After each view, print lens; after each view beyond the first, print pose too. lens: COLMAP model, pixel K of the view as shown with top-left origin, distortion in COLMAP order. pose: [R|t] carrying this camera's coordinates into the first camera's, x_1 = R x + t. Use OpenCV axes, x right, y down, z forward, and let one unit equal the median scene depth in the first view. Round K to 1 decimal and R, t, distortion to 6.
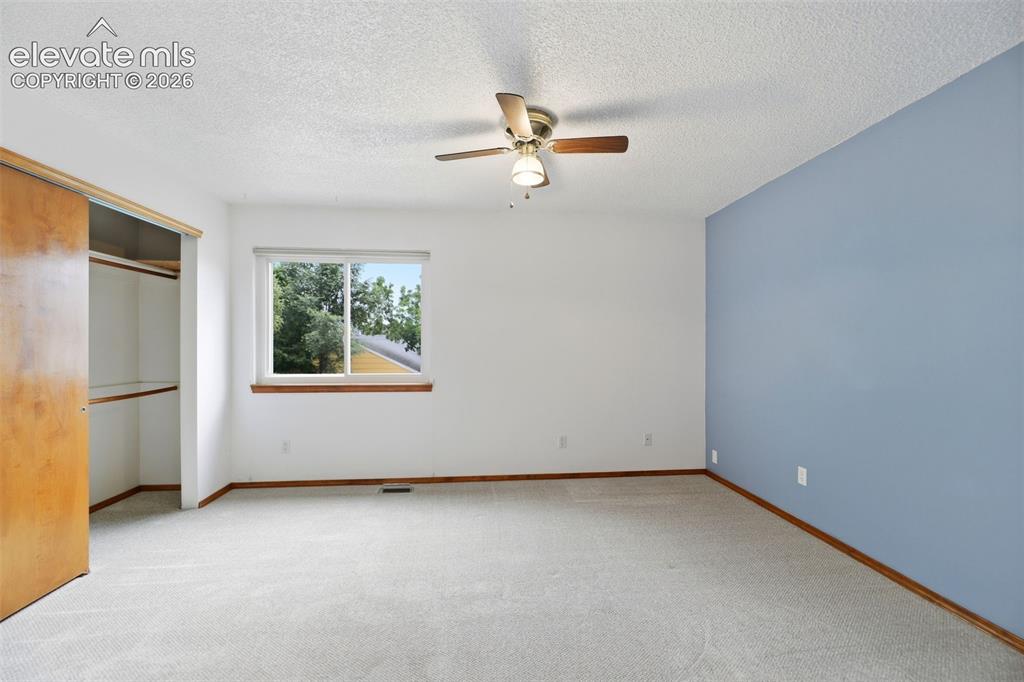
lens RADIAL K [[413.4, 0, 513.5], [0, 413.4, 340.4], [0, 0, 1]] dist [0.014442, 0.000069]
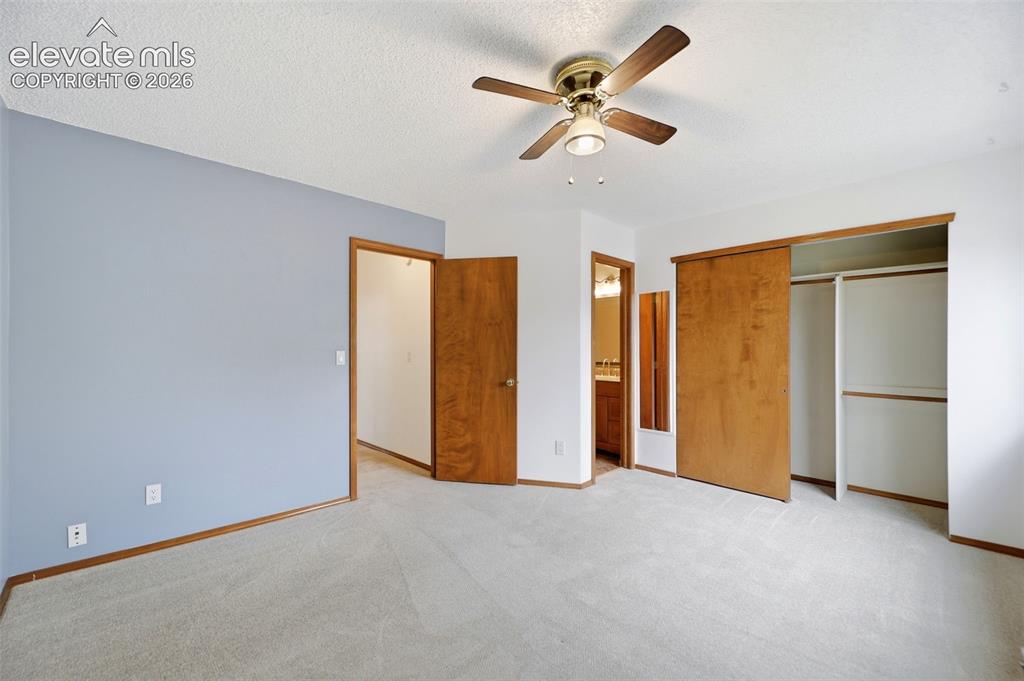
lens RADIAL K [[413.4, 0, 513.1], [0, 413.4, 348.7], [0, 0, 1]] dist [0.014442, 0.000069]
pose [[-0.780606, 0.003601, -0.625013, 0.657633], [0.003238, 0.999993, 0.001718, 0.007774], [0.625015, -0.000682, -0.780613, 1.561366]]
